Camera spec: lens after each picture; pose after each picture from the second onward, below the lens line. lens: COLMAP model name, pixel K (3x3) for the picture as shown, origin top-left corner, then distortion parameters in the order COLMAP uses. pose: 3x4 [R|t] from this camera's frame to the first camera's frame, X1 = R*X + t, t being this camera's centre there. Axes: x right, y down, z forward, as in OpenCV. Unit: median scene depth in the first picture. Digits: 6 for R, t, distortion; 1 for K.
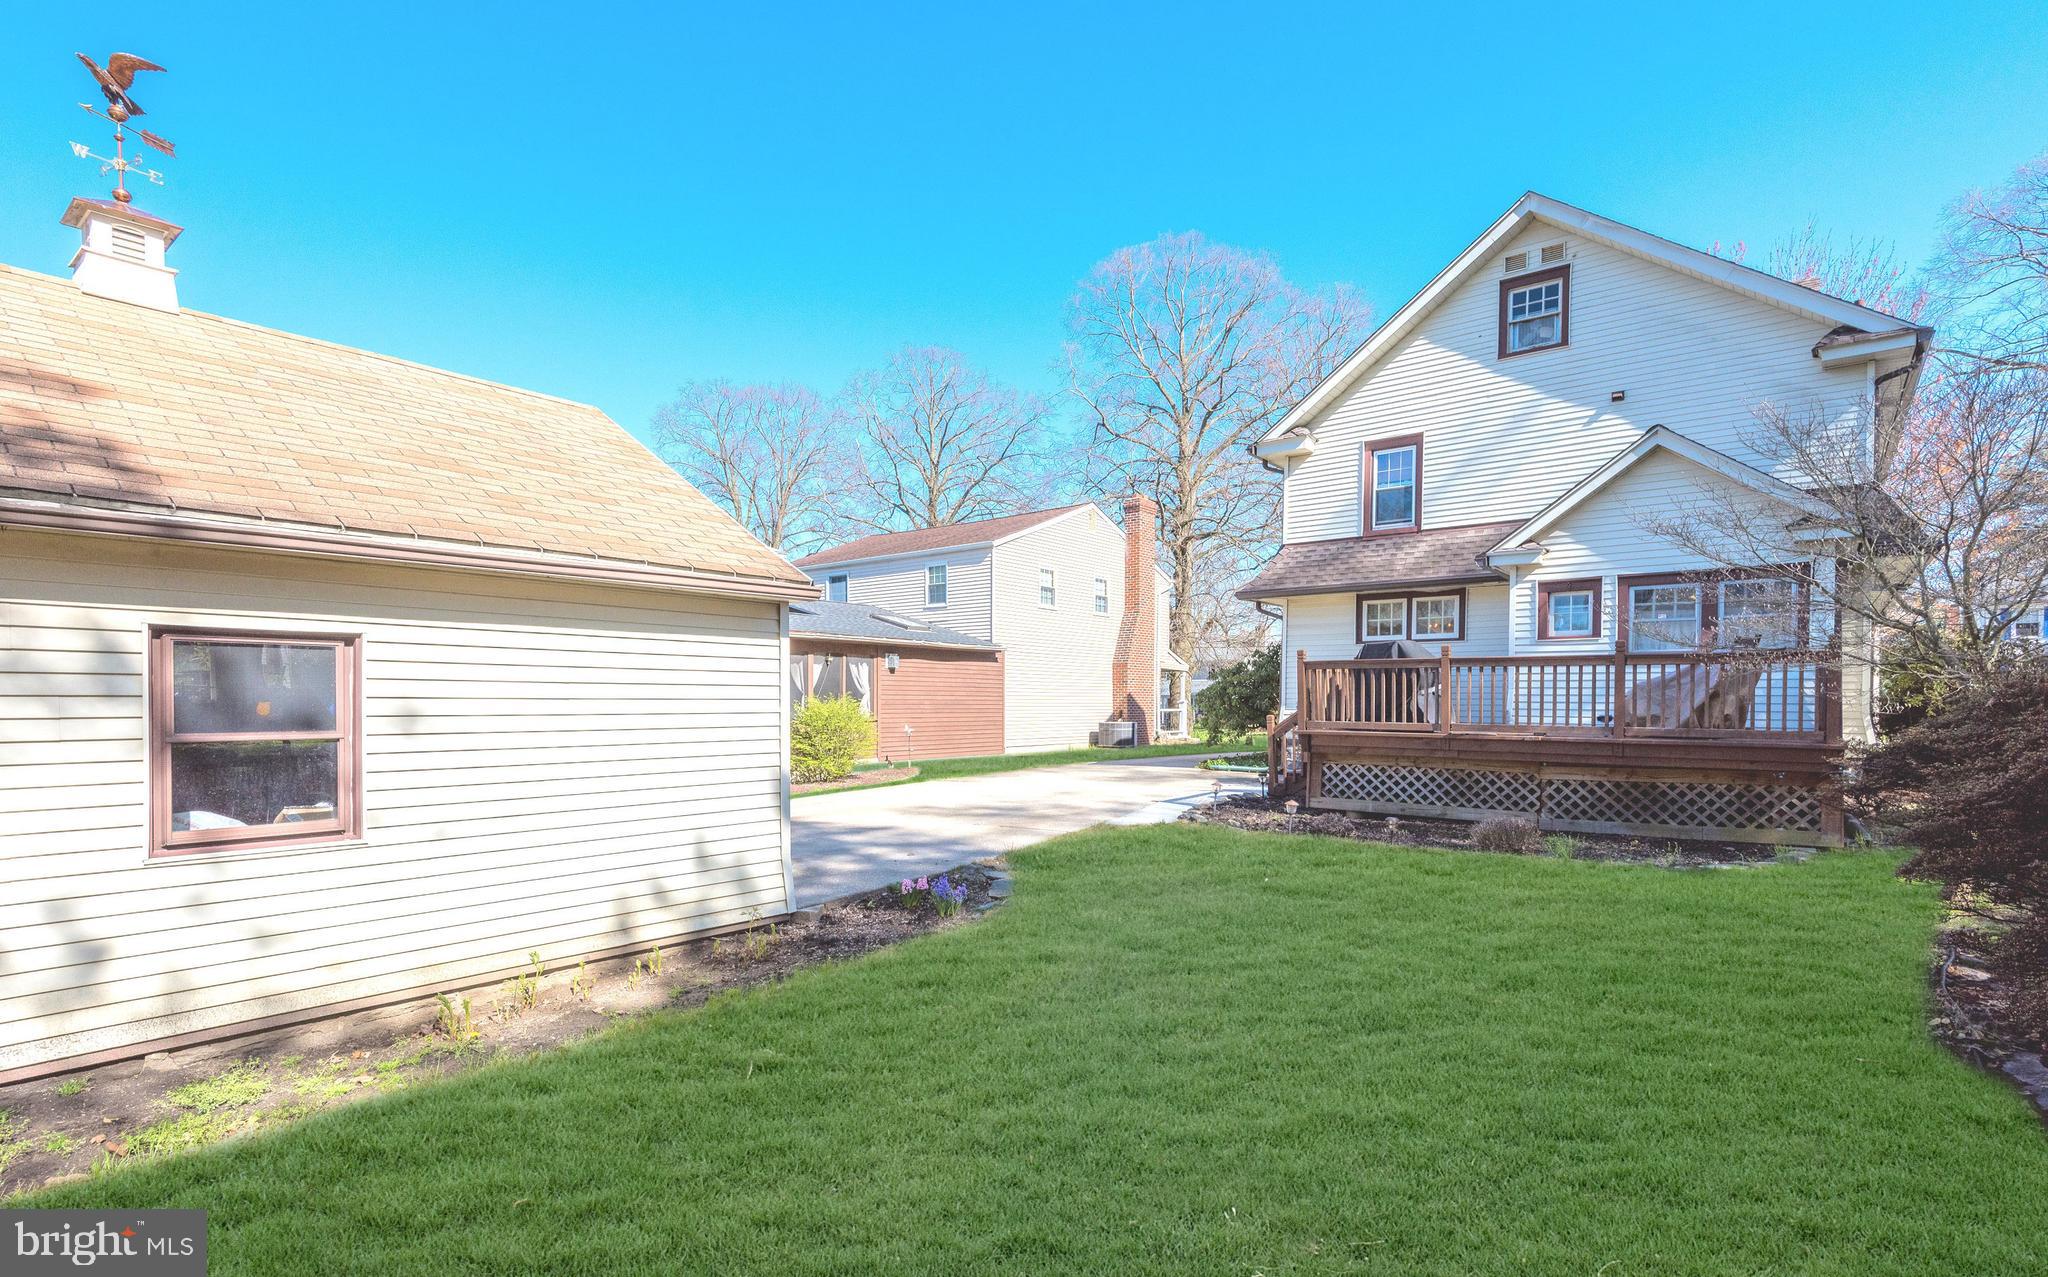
lens RADIAL K [[995.3, 0, 1054.3], [0, 995.3, 721.6], [0, 0, 1]] dist [0.012106, -0.000903]
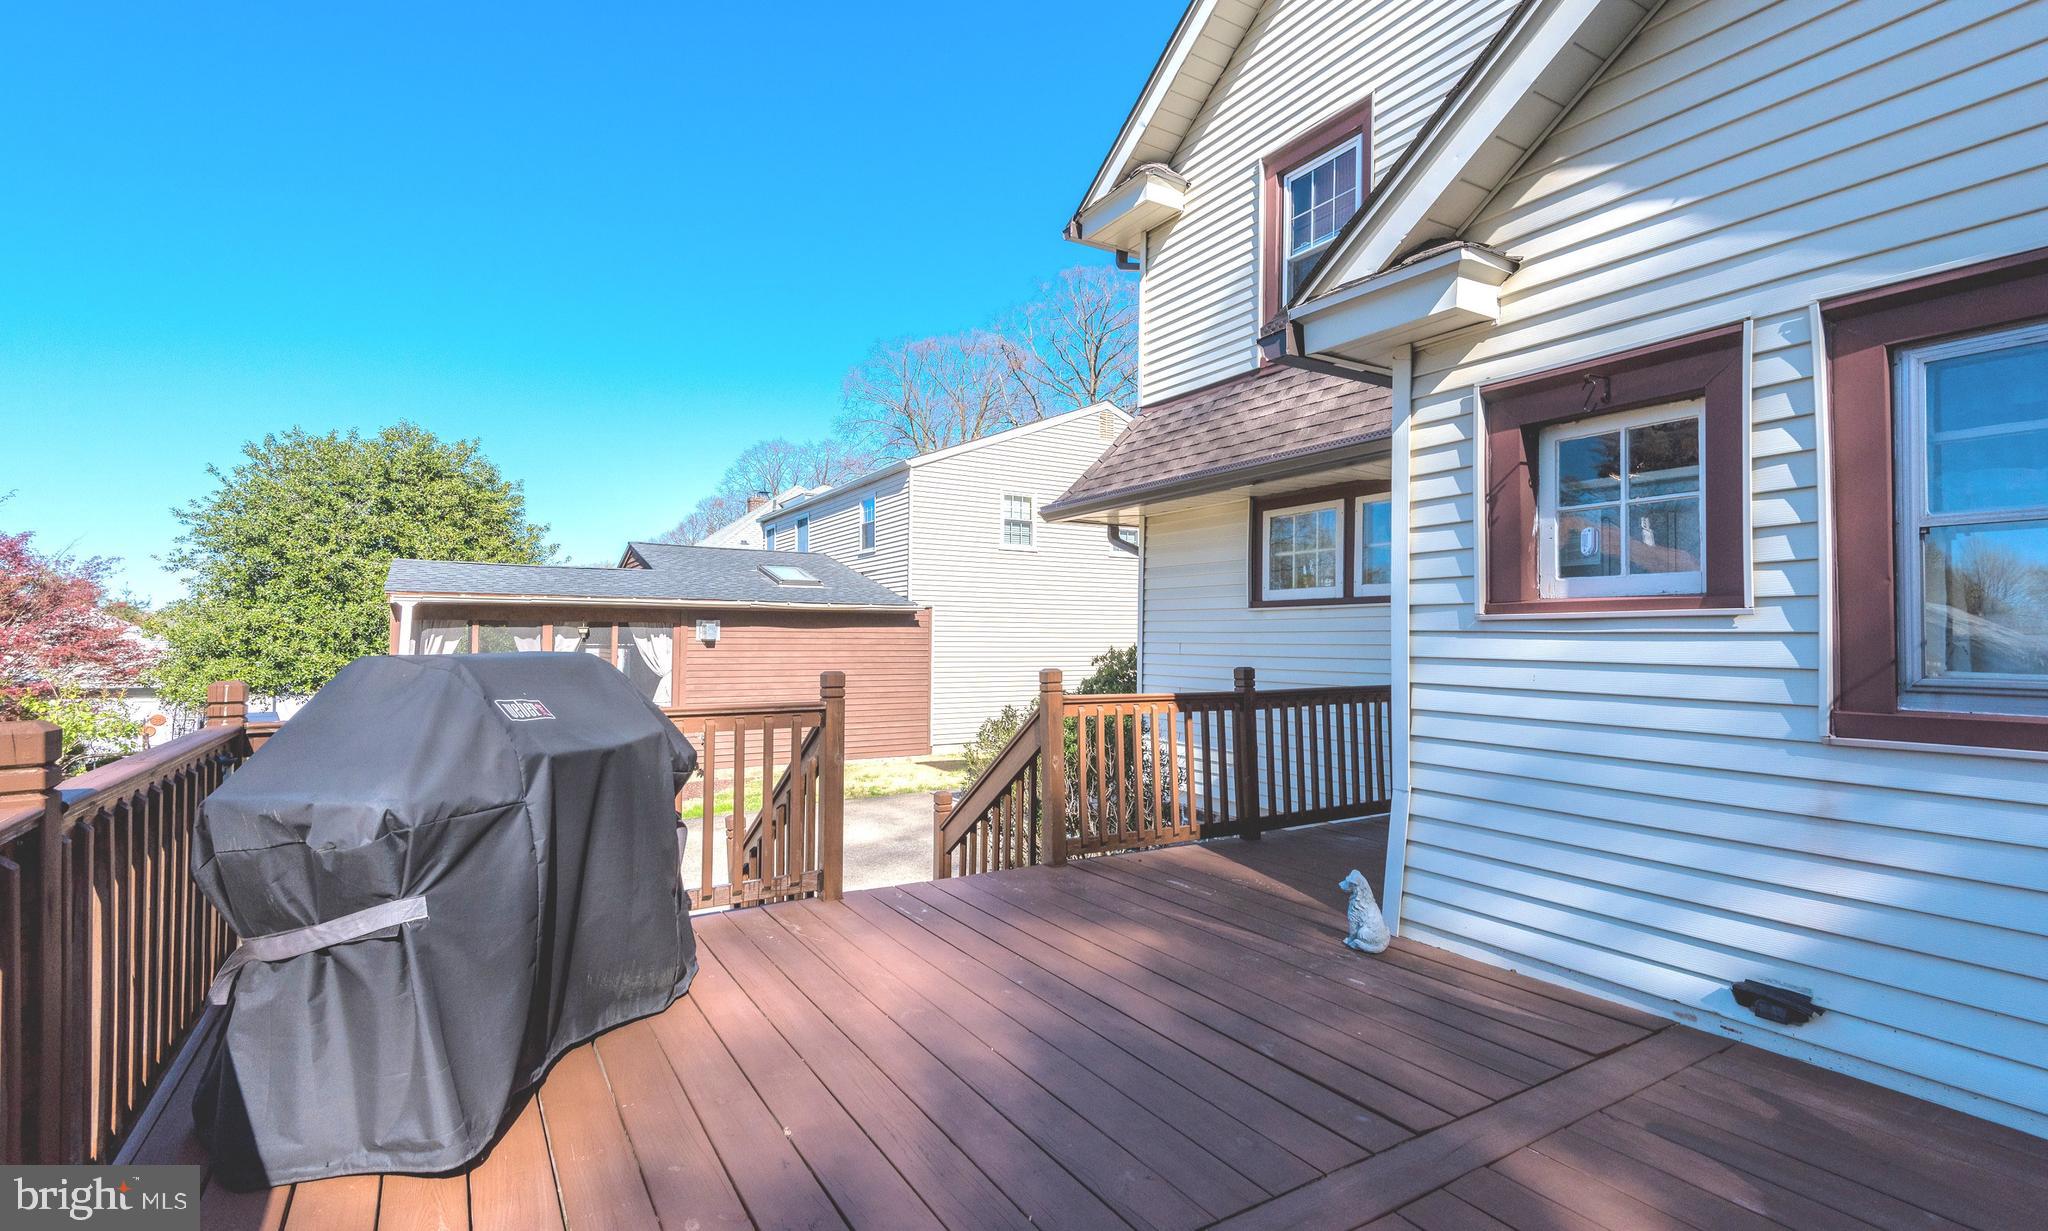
lens RADIAL K [[840.5, 0, 1128.9], [0, 840.5, 618.0], [0, 0, 1]] dist [0.000073, 0.000021]
pose [[0.922112, -0.003240, -0.386910, 0.429799], [-0.010597, 0.999378, -0.033623, -0.064559], [0.386778, 0.035104, 0.921504, 0.679484]]
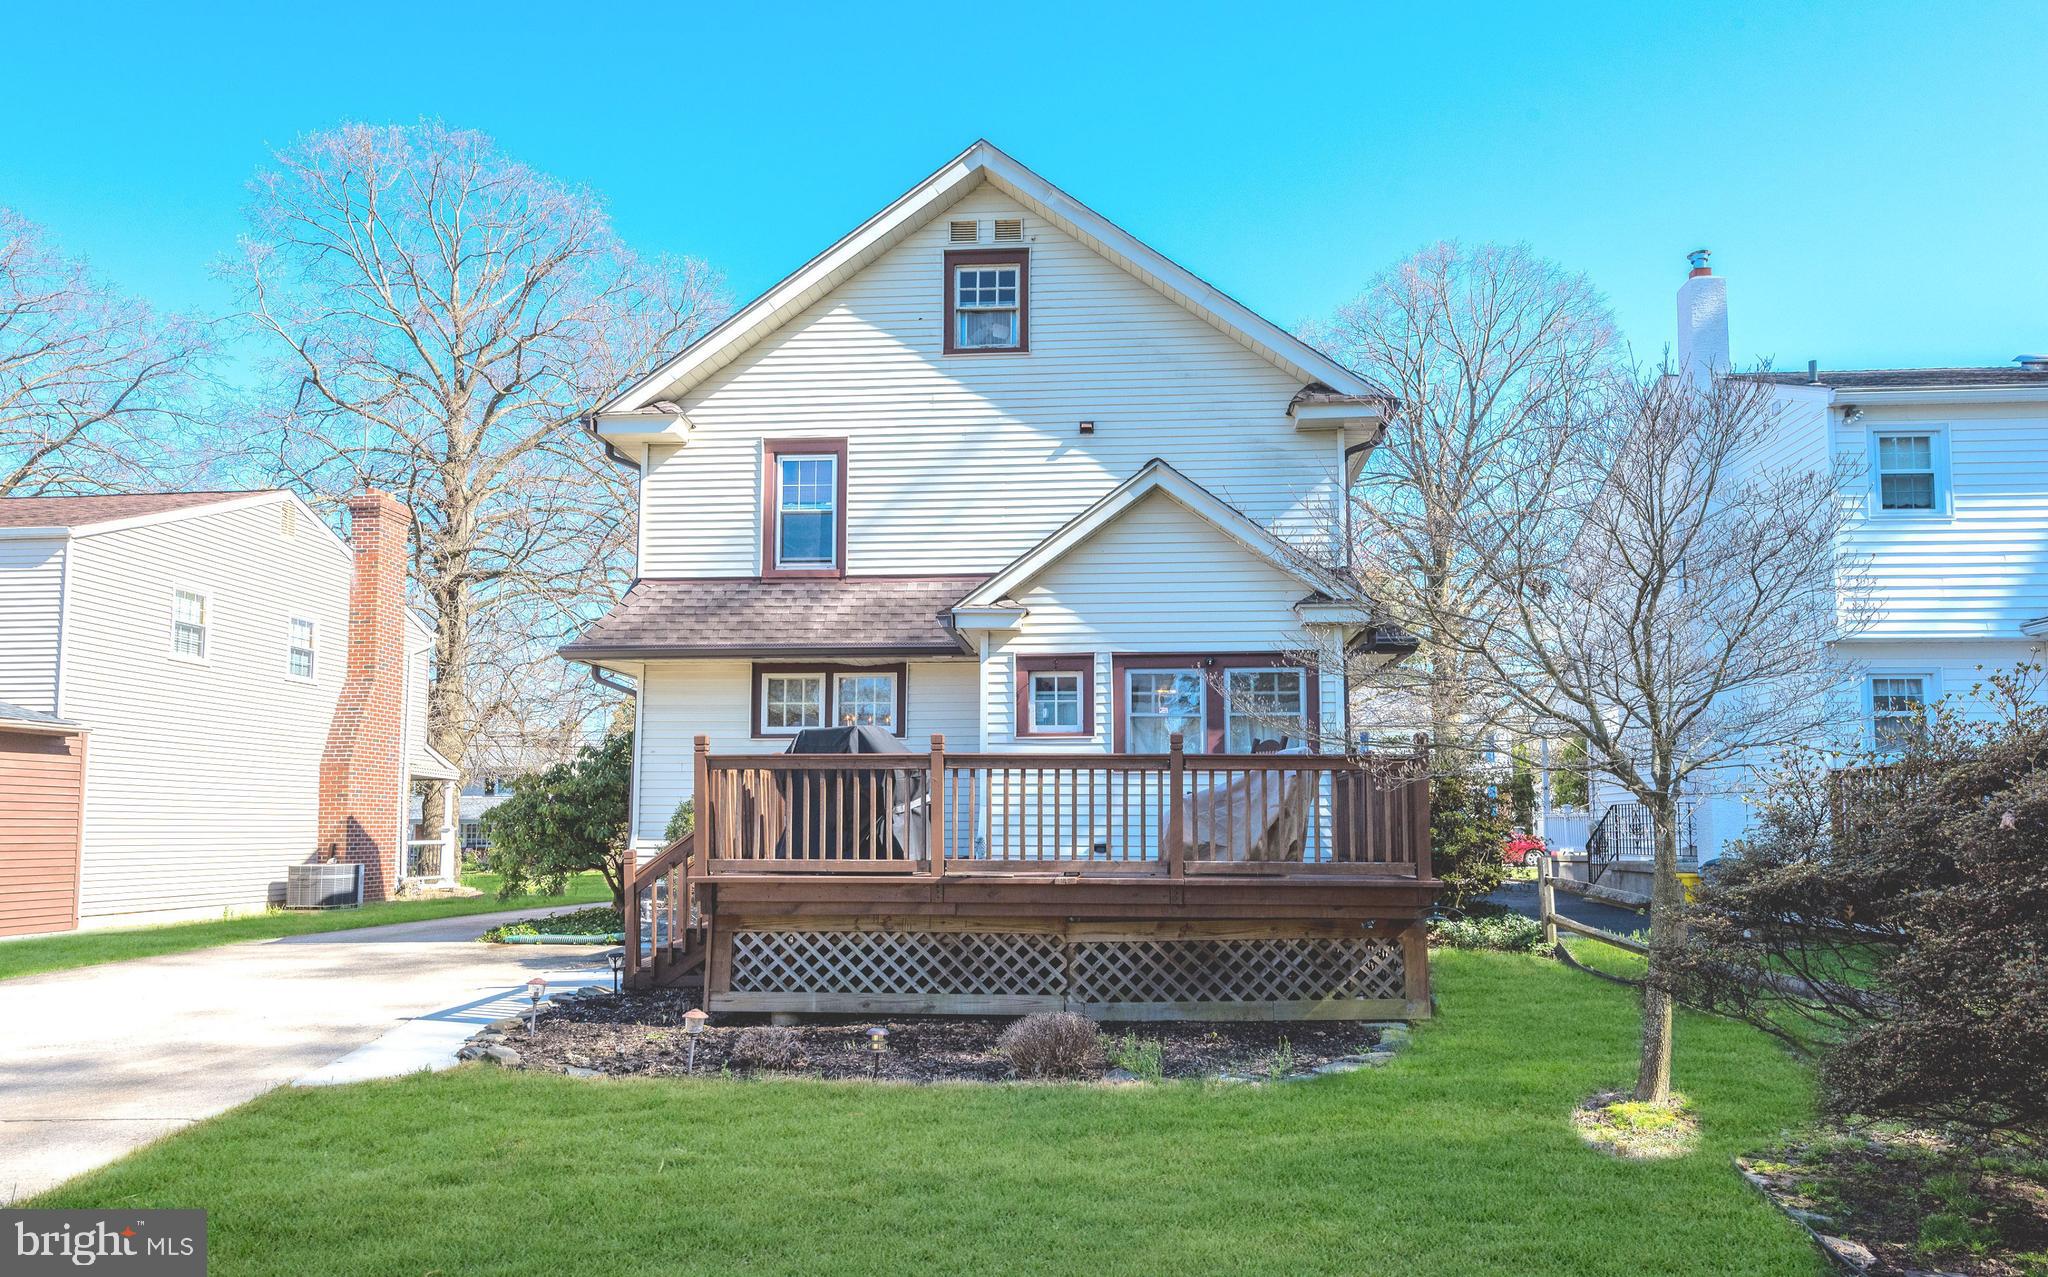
lens RADIAL K [[1263.4, 0, 1028.8], [0, 1263.4, 733.5], [0, 0, 1]] dist [0.043991, -0.037016]
pose [[0.844062, 0.035699, 0.535056, 0.012364], [0.015182, 0.995791, -0.090390, -0.003192], [-0.536031, 0.084418, 0.839967, 0.218489]]
